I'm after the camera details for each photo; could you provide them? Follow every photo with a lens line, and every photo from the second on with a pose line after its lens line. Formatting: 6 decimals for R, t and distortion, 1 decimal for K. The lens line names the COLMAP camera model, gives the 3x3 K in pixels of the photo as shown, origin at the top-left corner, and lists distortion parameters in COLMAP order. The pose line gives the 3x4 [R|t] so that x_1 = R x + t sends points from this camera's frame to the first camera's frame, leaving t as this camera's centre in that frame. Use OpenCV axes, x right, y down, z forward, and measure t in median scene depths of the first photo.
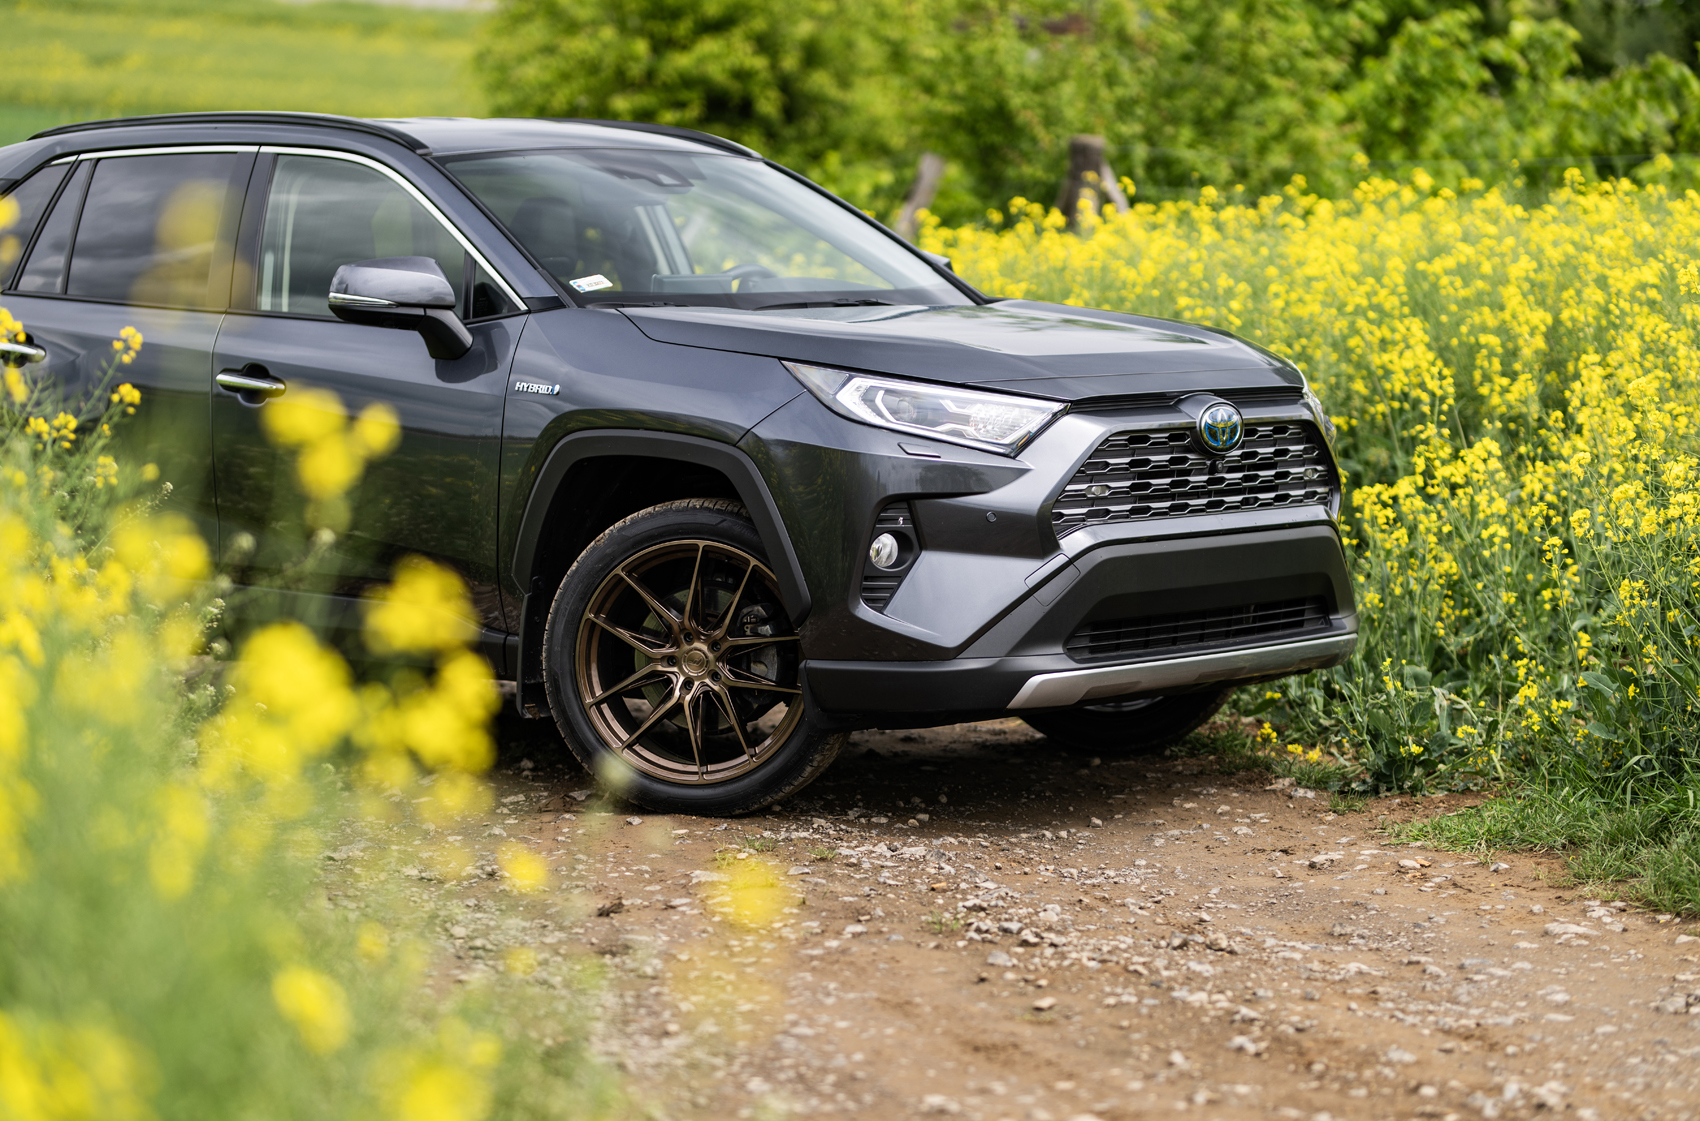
lens RADIAL K [[4061.9, 0, 849.2], [0, 4061.9, 561.3], [0, 0, 1]] dist [-0.071243, 0.000000]
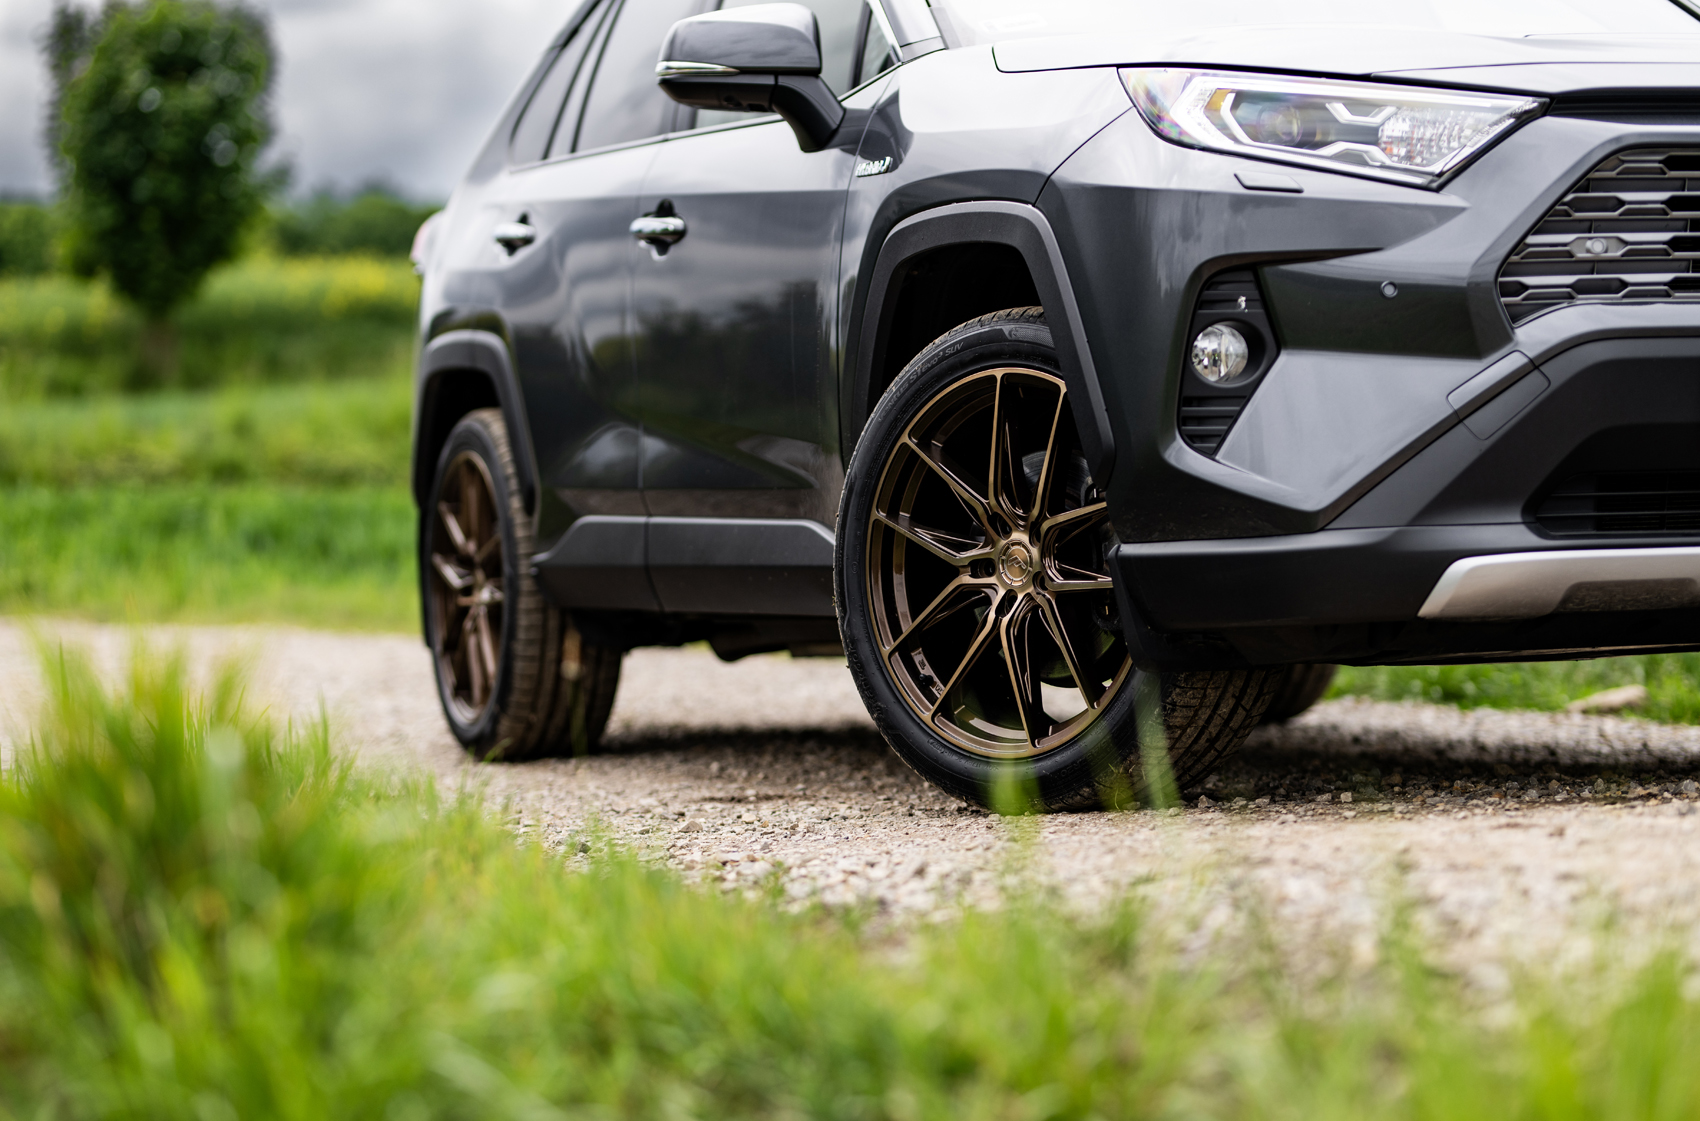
lens RADIAL K [[4061.9, 0, 850.2], [0, 4061.9, 560.4], [0, 0, 1]] dist [-0.071243, 0.000000]
pose [[0.880966, -0.016680, -0.472885, 0.240330], [-0.017070, 0.997608, -0.066988, 0.067833], [0.472871, 0.067087, 0.878574, 0.448477]]
